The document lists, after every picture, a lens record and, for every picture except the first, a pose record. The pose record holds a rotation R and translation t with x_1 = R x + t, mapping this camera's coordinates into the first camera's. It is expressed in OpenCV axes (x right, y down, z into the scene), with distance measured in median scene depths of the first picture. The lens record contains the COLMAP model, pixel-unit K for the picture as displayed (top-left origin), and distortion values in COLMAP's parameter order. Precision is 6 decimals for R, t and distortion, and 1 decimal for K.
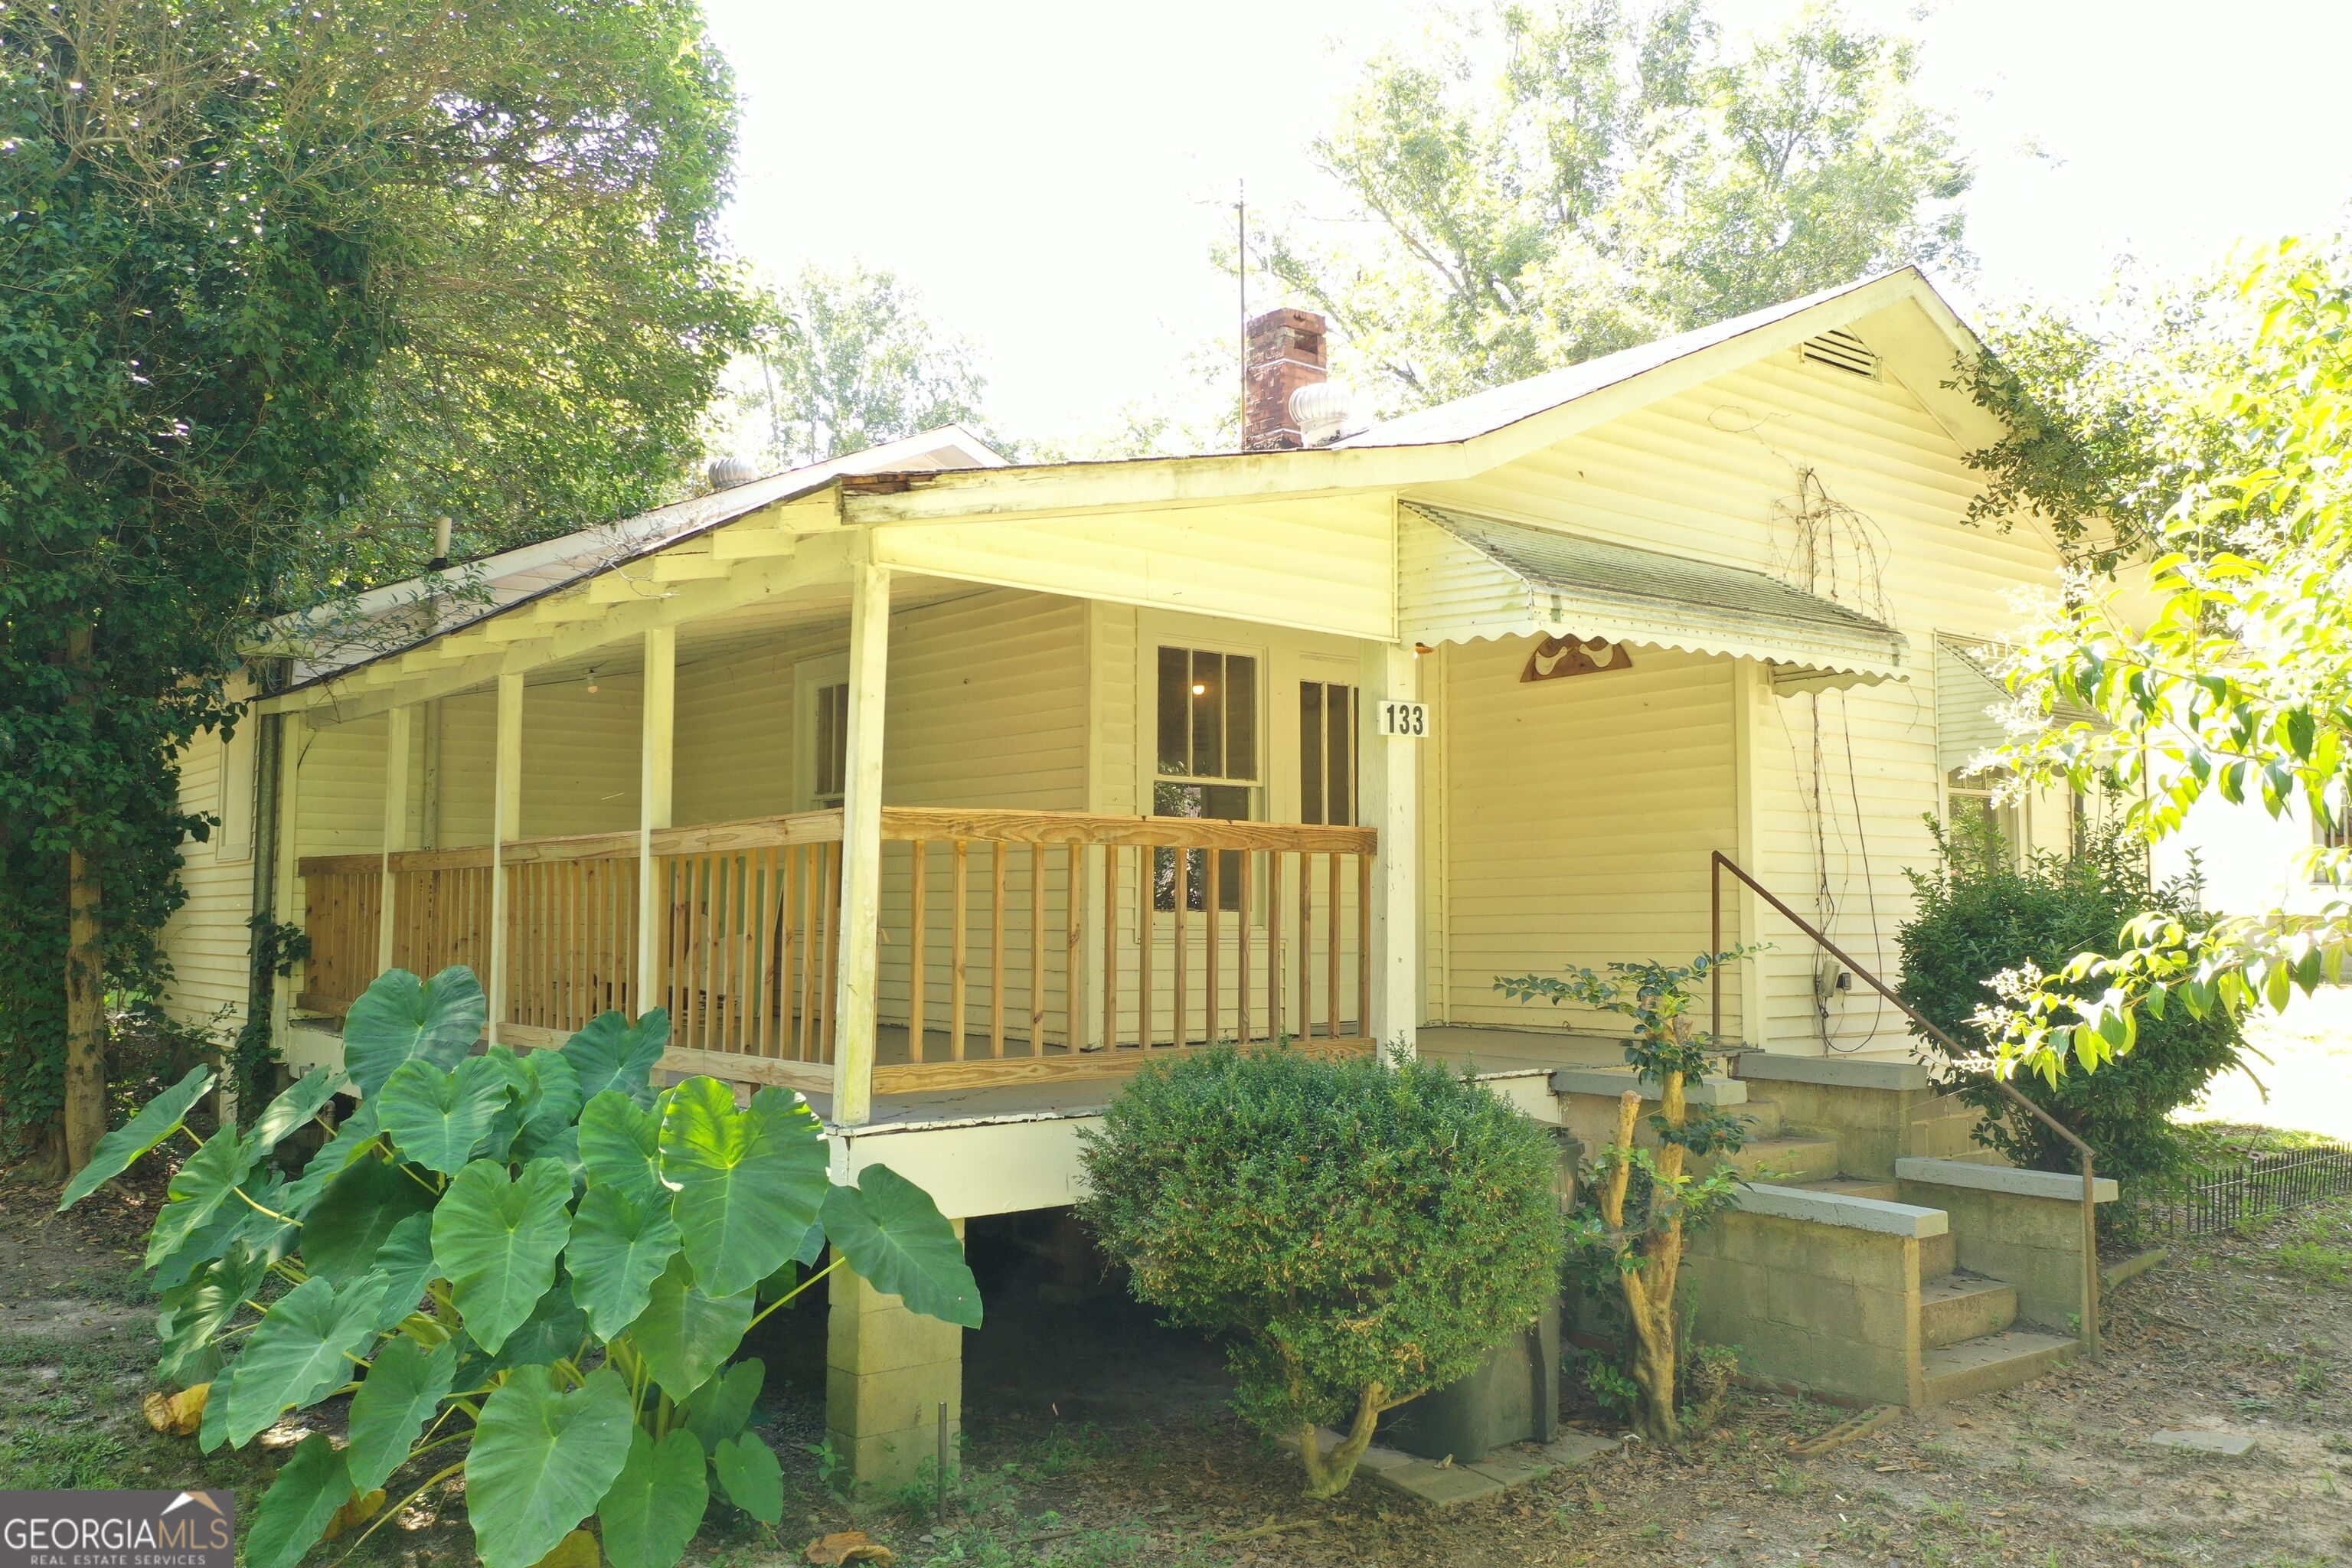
lens RADIAL K [[1875.5, 0, 1172.9], [0, 1875.5, 784.7], [0, 0, 1]] dist [0.007989, 0.006137]
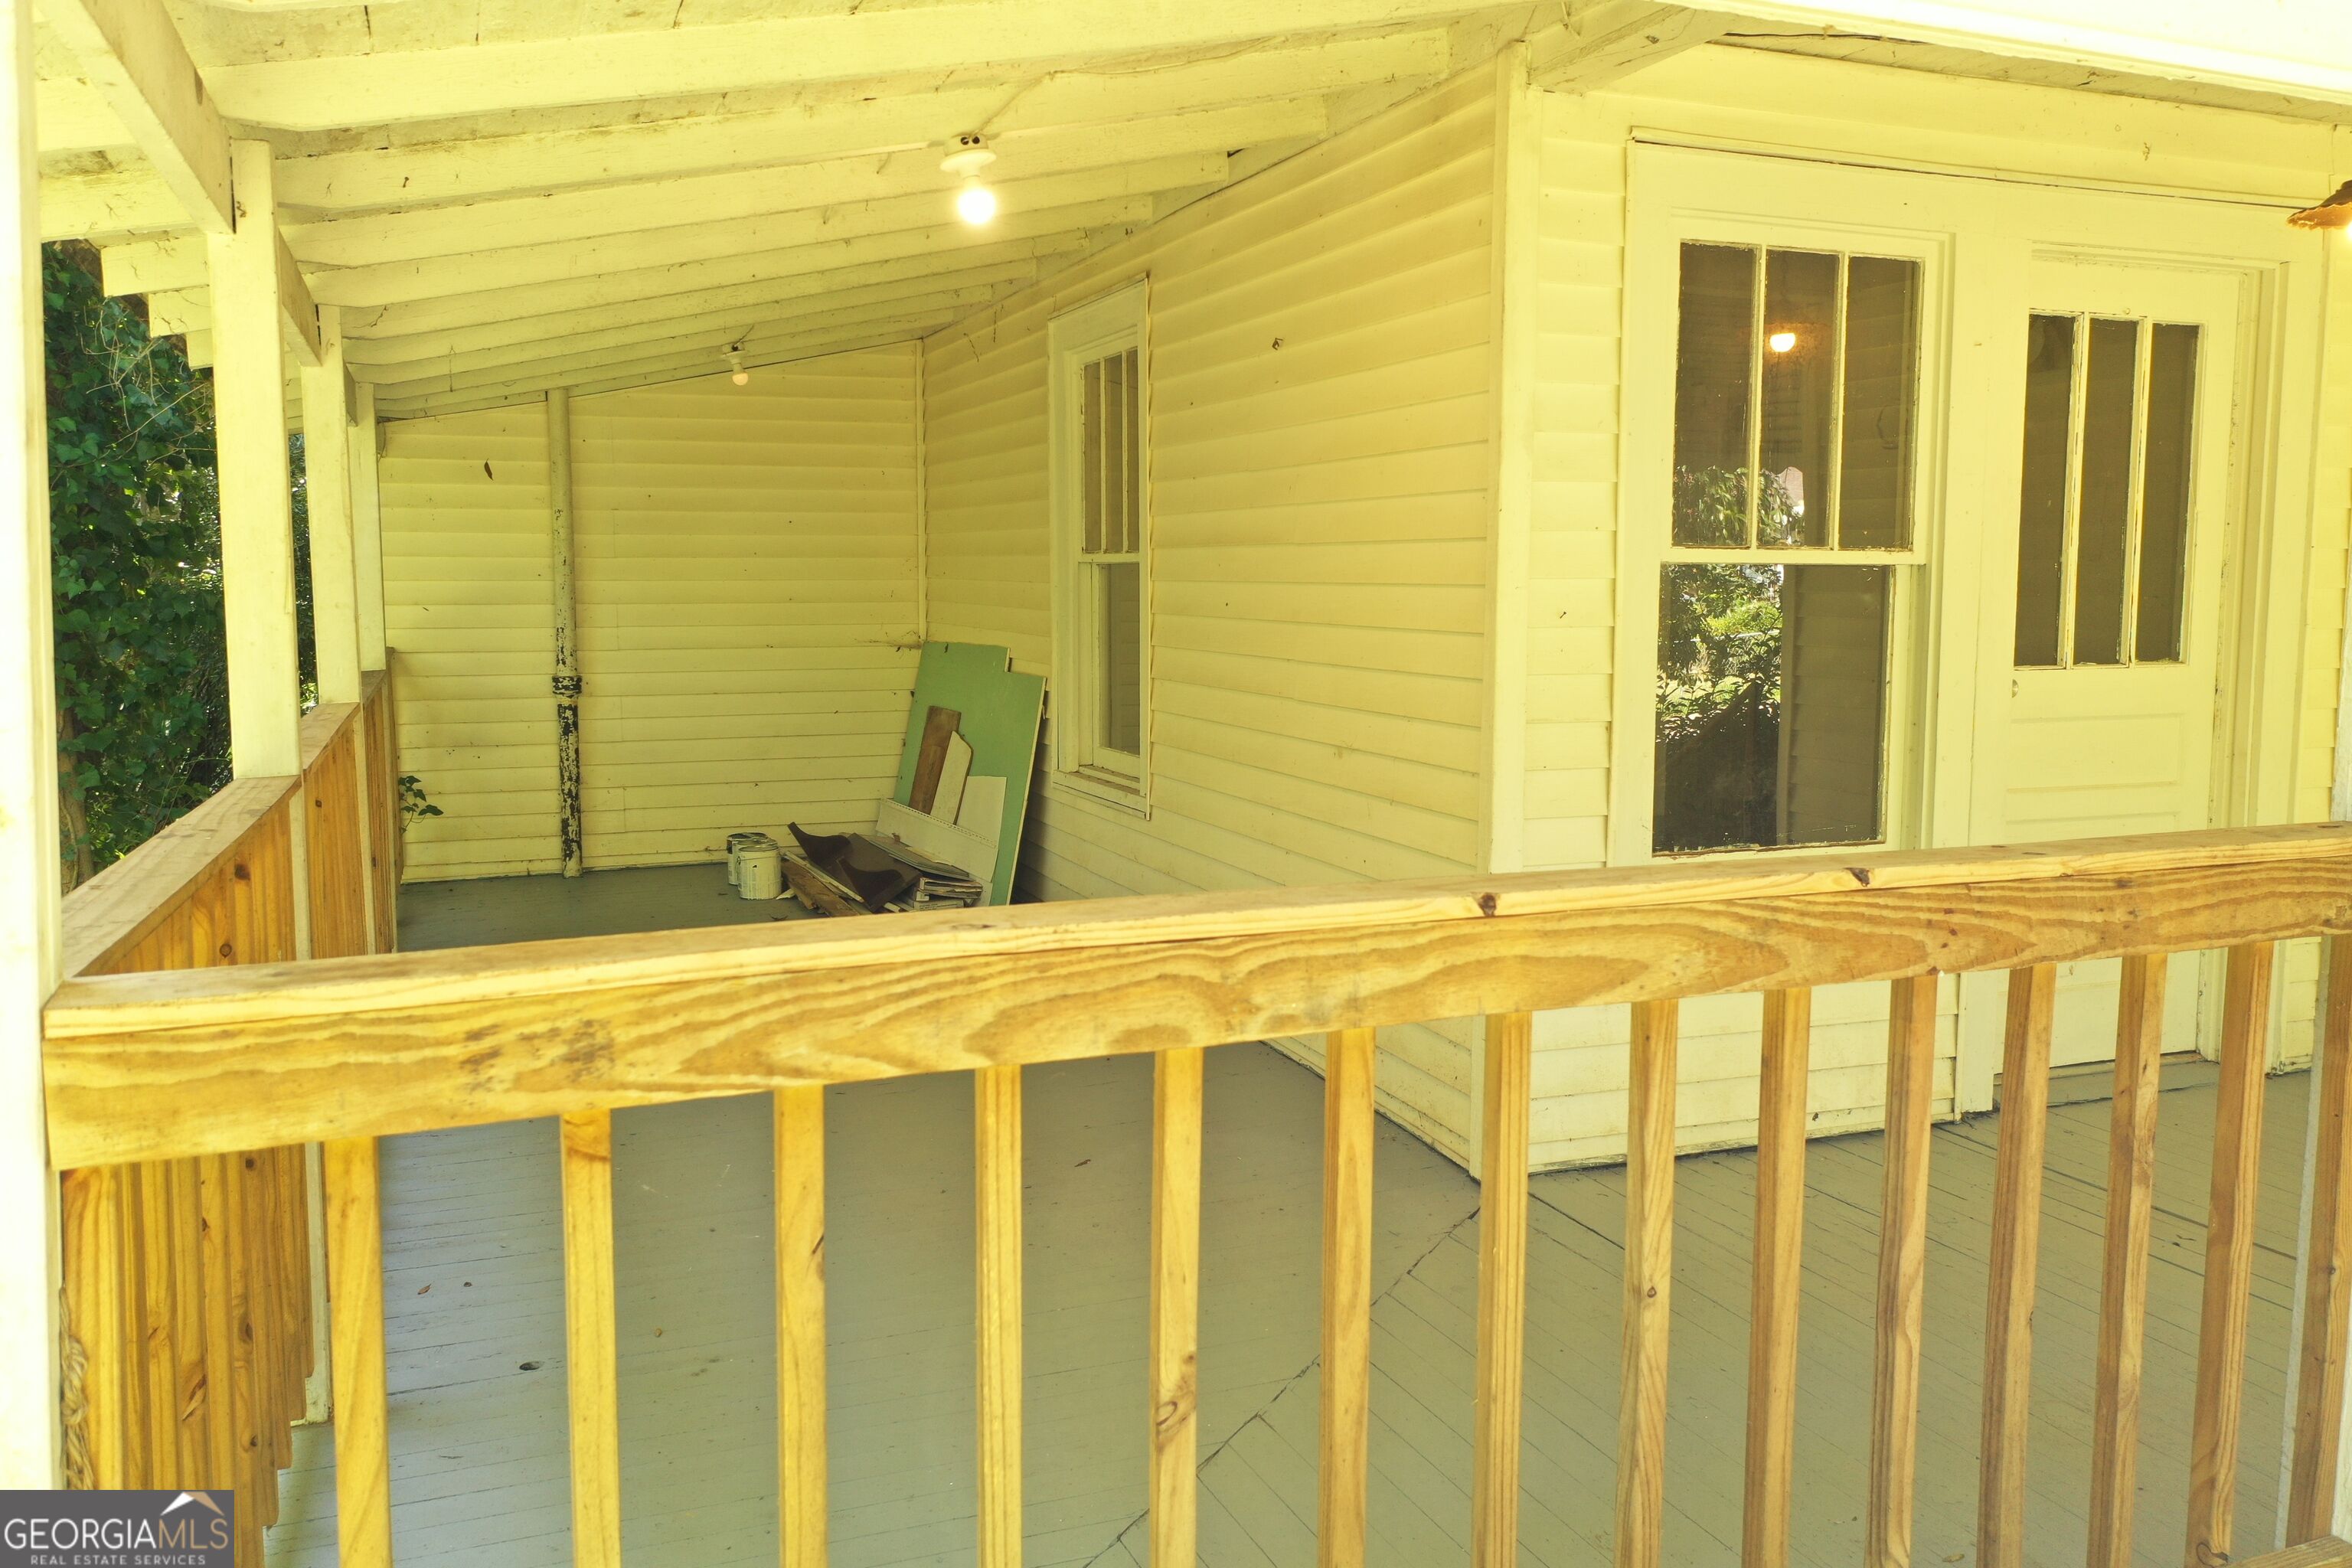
lens RADIAL K [[1875.5, 0, 1186.1], [0, 1875.5, 777.9], [0, 0, 1]] dist [0.007989, 0.006137]
pose [[0.954173, 0.030579, -0.297688, 0.015228], [0.020815, 0.985575, 0.167957, -0.027003], [0.298530, -0.166457, 0.939772, 0.529947]]
